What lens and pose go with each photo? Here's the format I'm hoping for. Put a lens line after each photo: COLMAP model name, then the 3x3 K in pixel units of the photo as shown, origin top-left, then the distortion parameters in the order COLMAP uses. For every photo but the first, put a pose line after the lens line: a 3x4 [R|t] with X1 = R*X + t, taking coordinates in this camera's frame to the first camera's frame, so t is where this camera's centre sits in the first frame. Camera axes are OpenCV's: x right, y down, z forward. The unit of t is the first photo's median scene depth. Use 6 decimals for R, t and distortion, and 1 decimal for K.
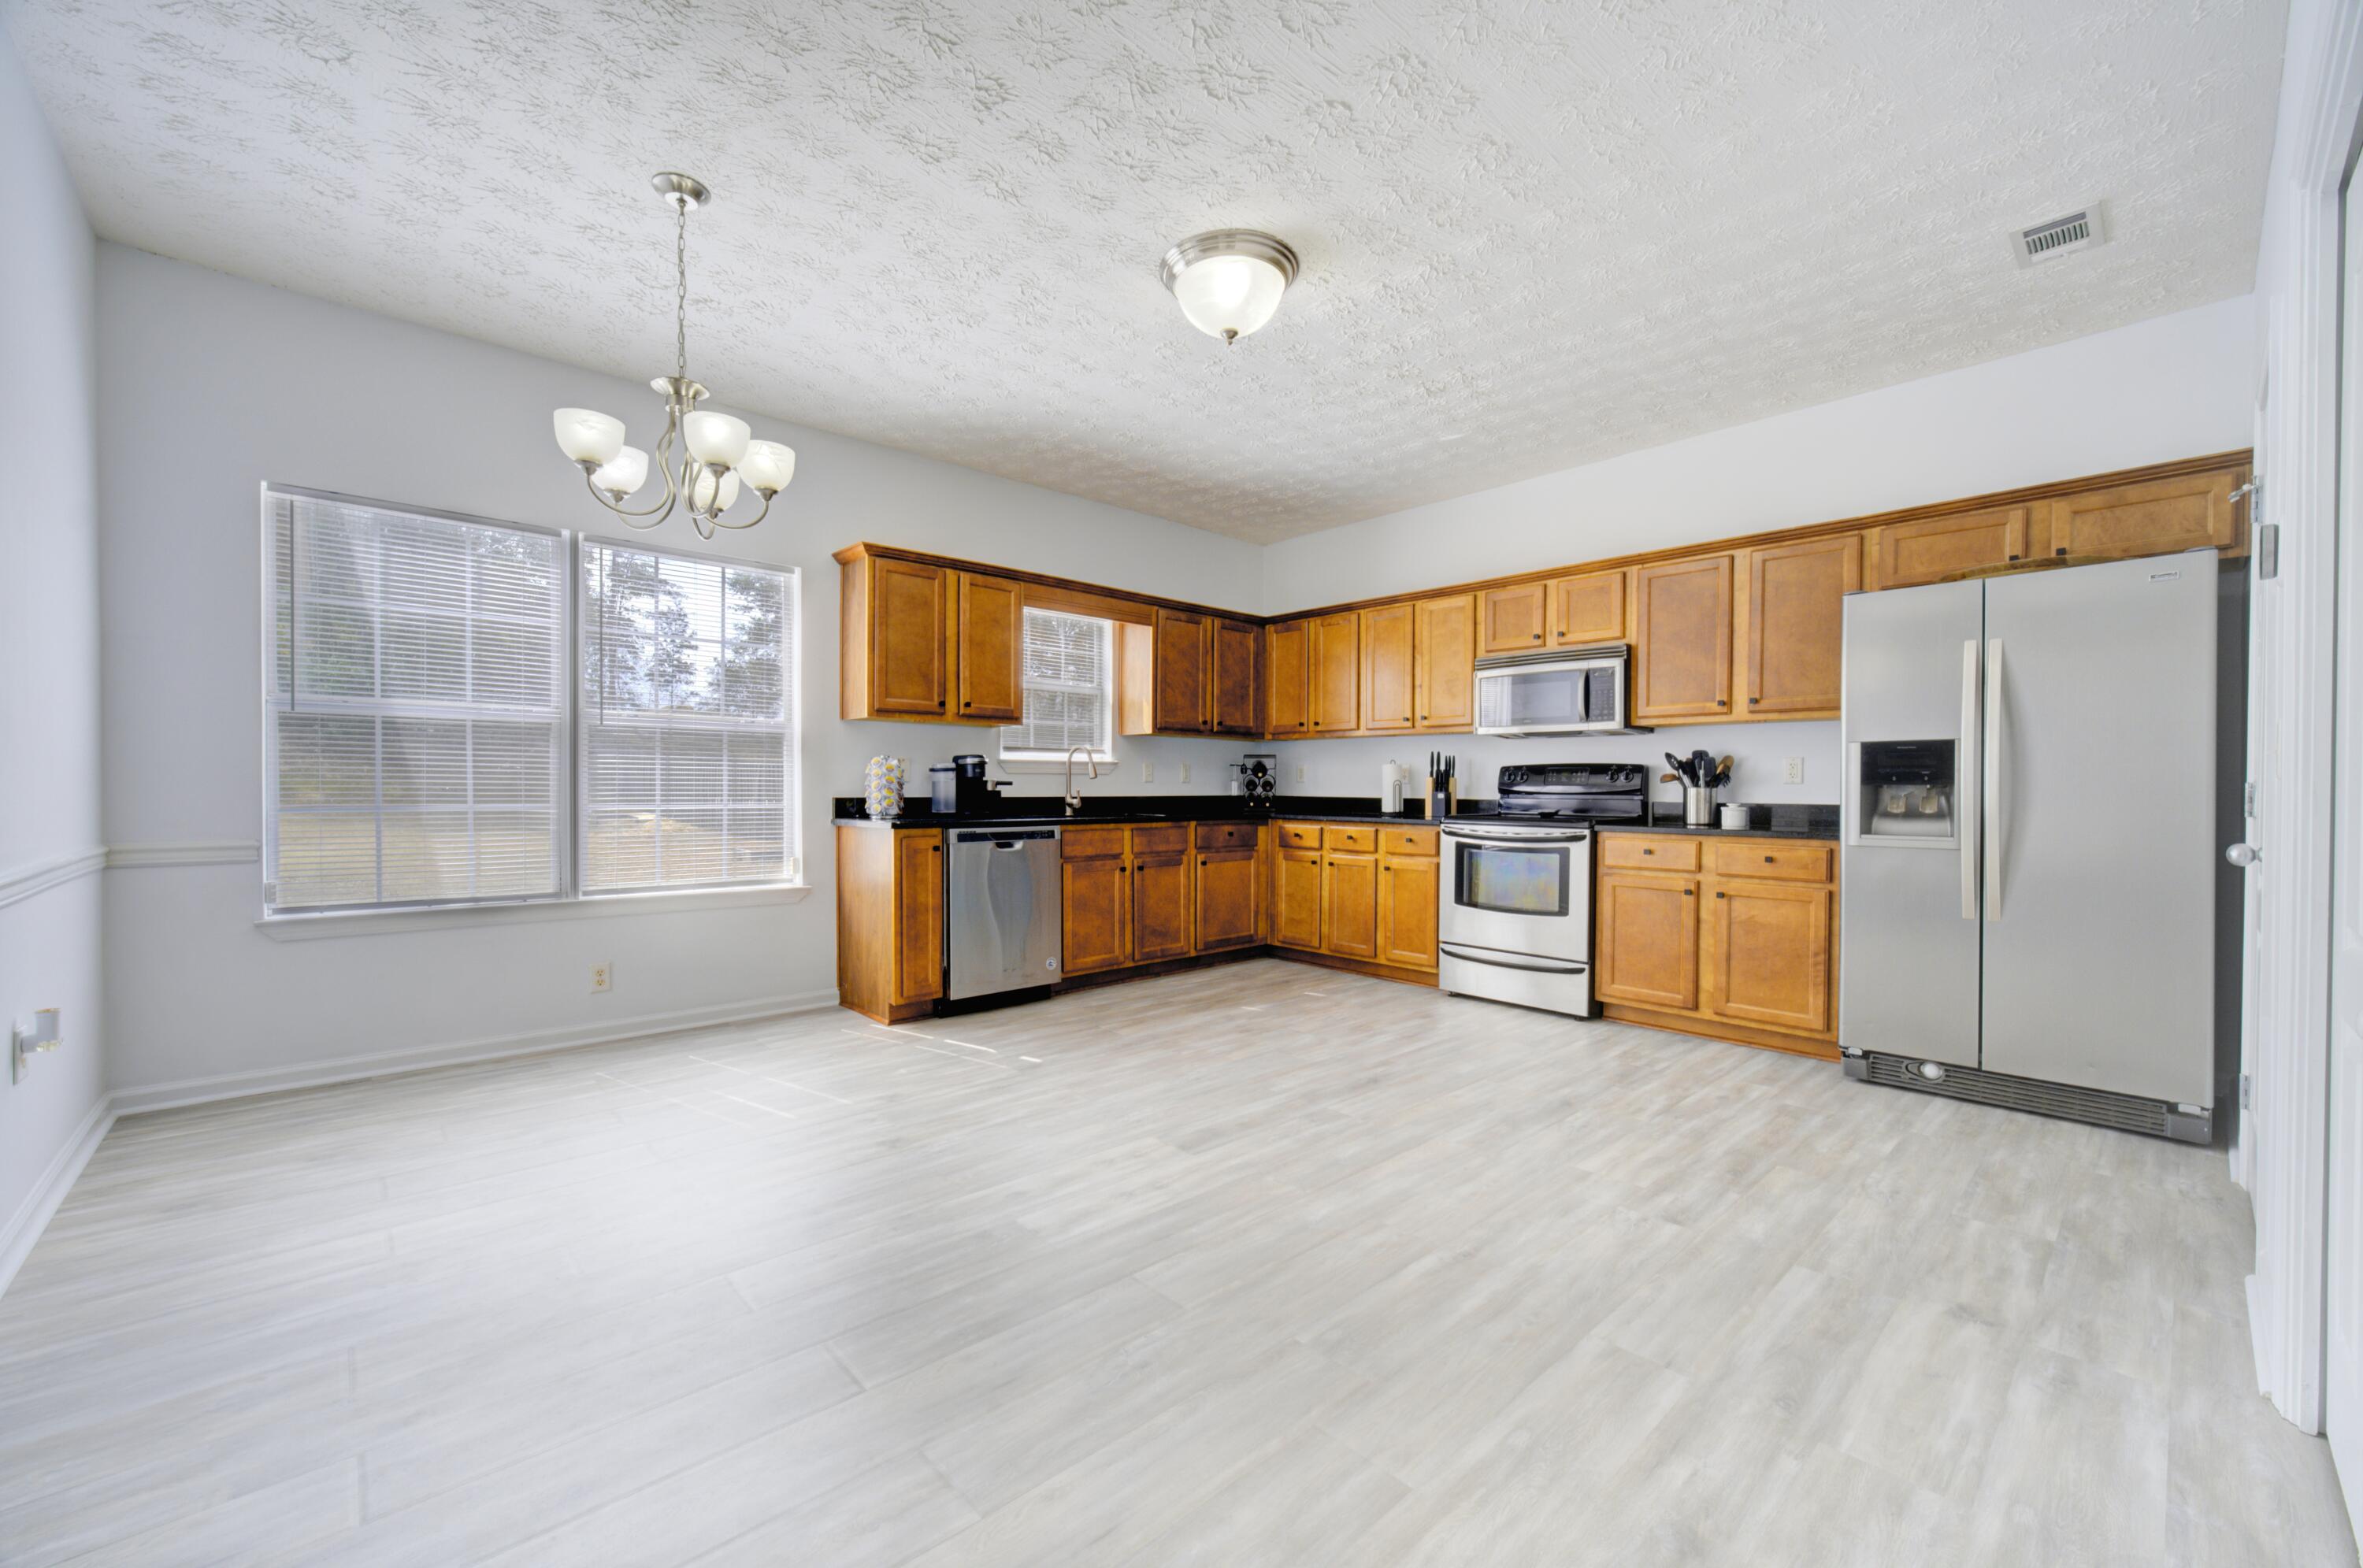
lens RADIAL K [[924.6, 0, 1174.5], [0, 924.6, 795.9], [0, 0, 1]] dist [-0.003328, -0.000584]
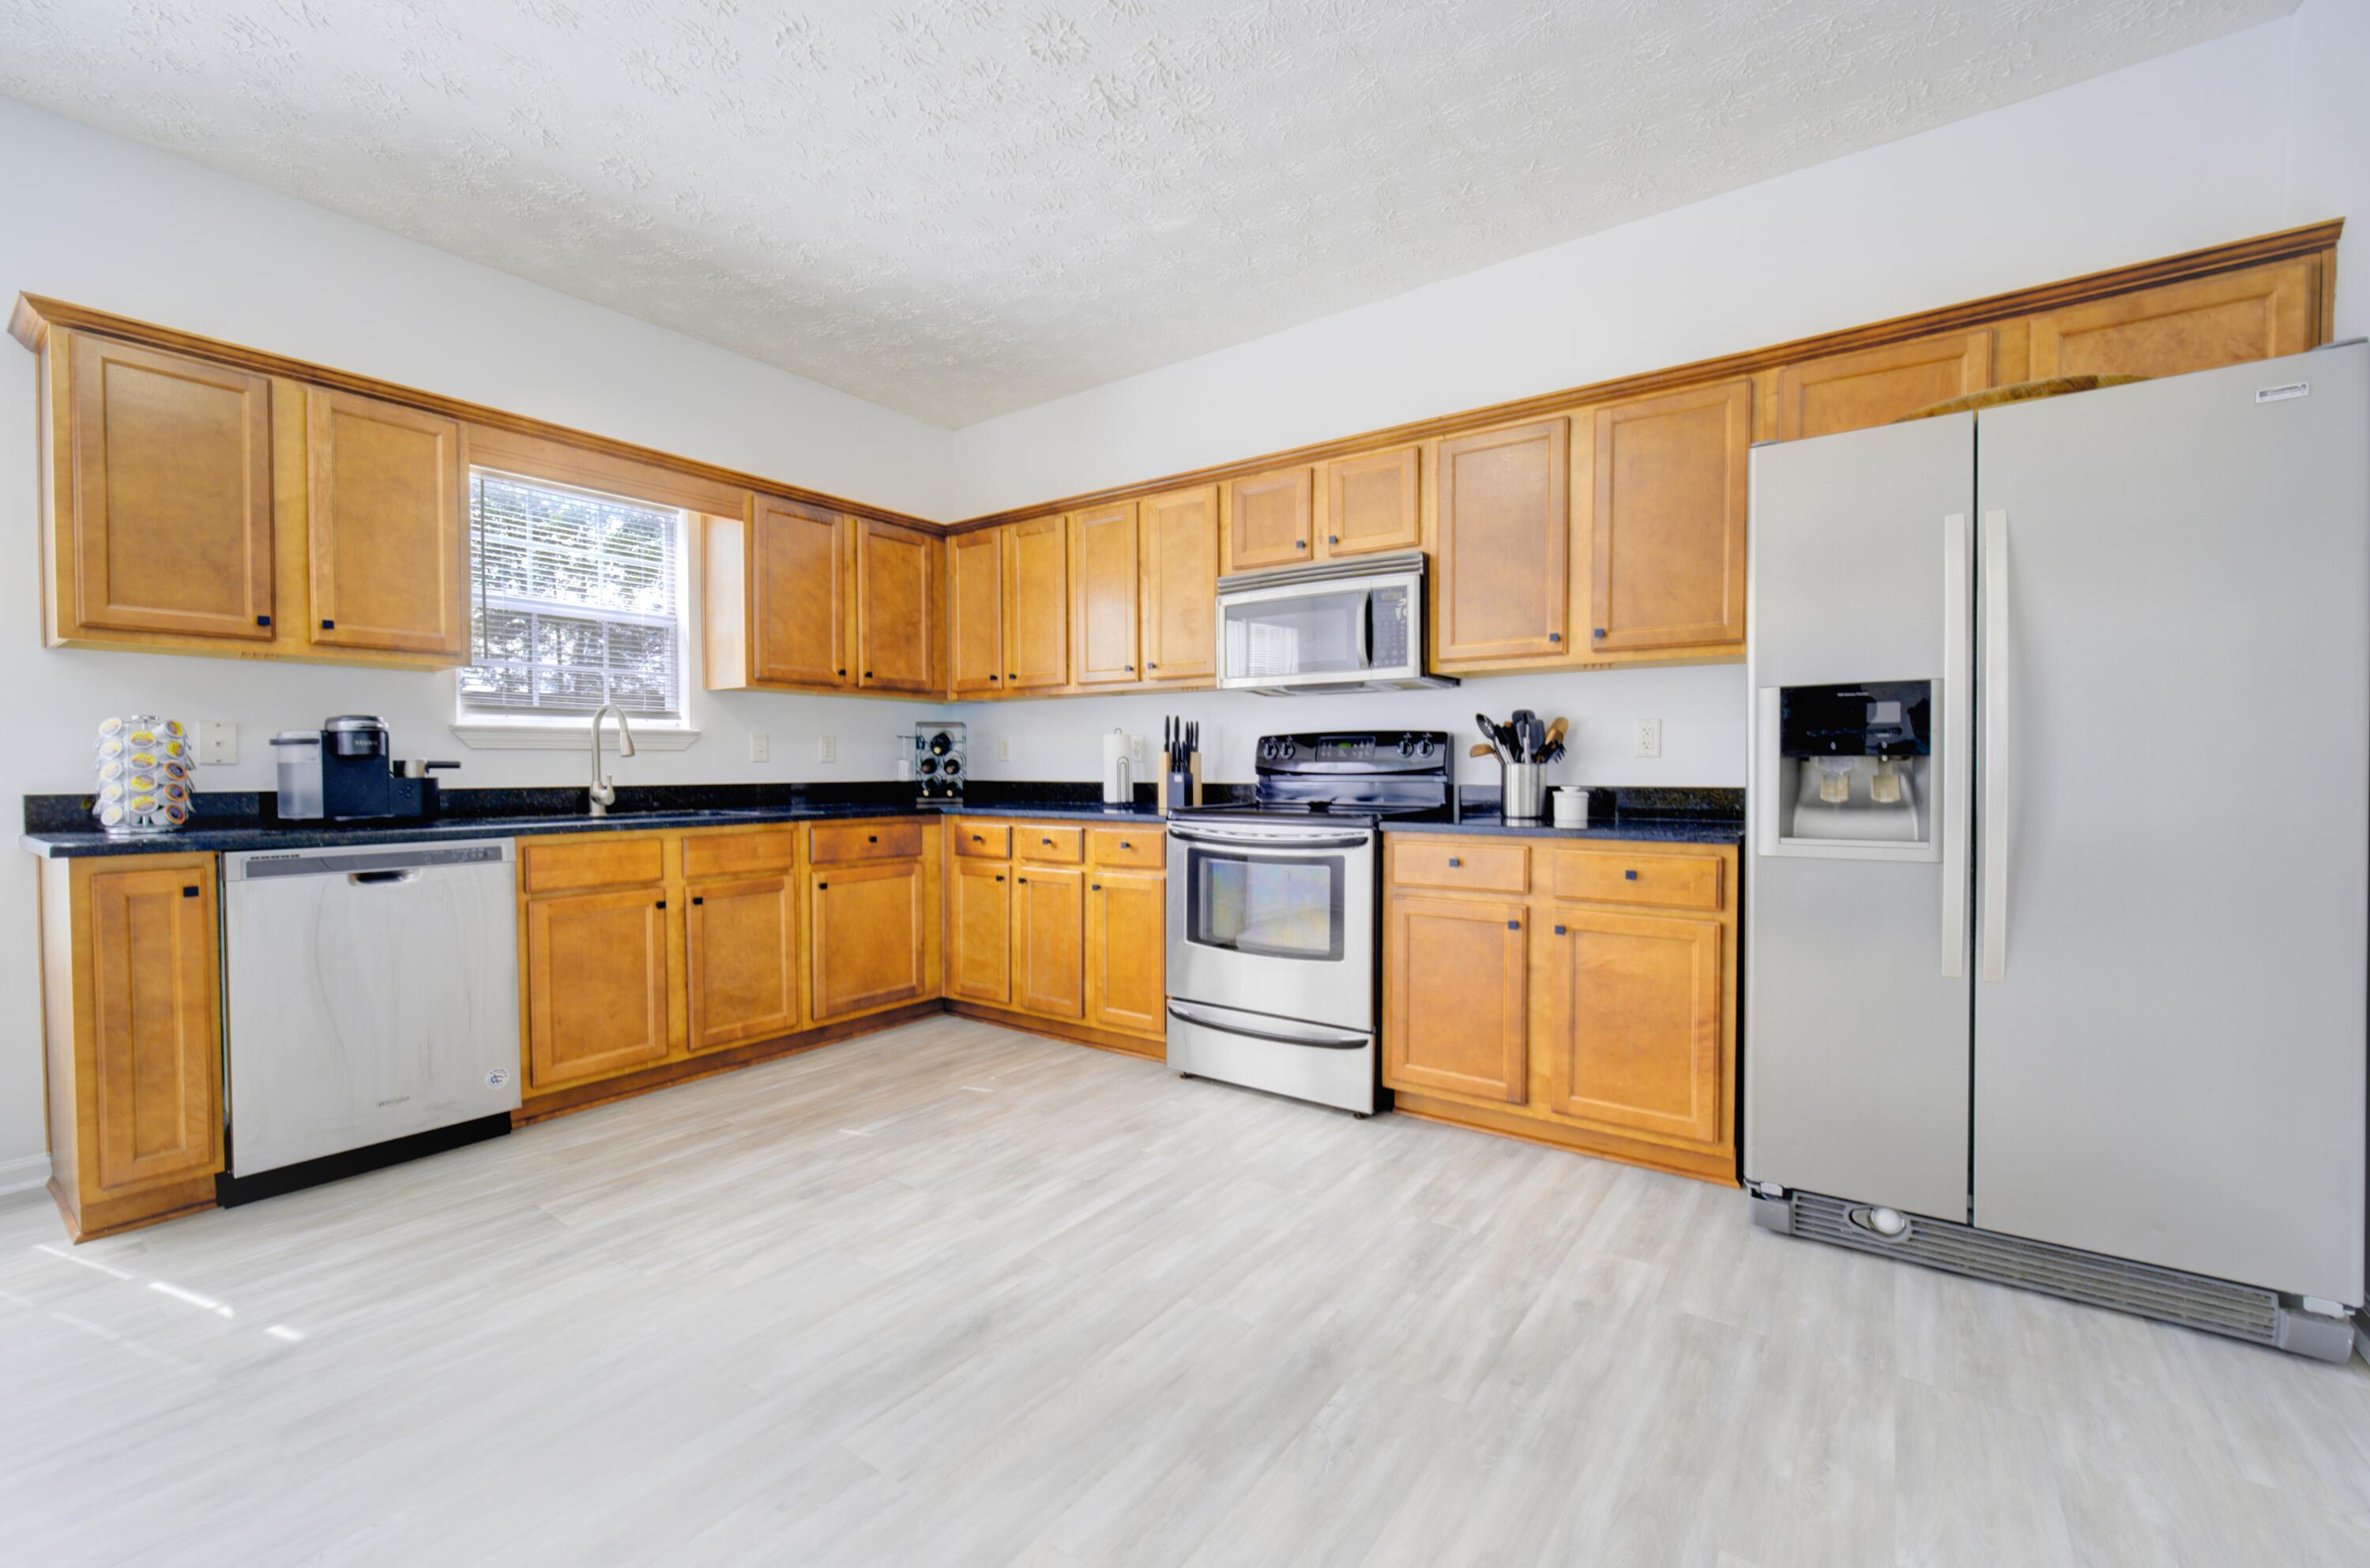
lens RADIAL K [[972.8, 0, 1174.2], [0, 972.8, 785.4], [0, 0, 1]] dist [0.000613, -0.000515]
pose [[0.980101, -0.011881, 0.198145, 0.173056], [0.010097, 0.999899, 0.010010, -0.002807], [-0.198244, -0.007810, 0.980122, 0.347749]]
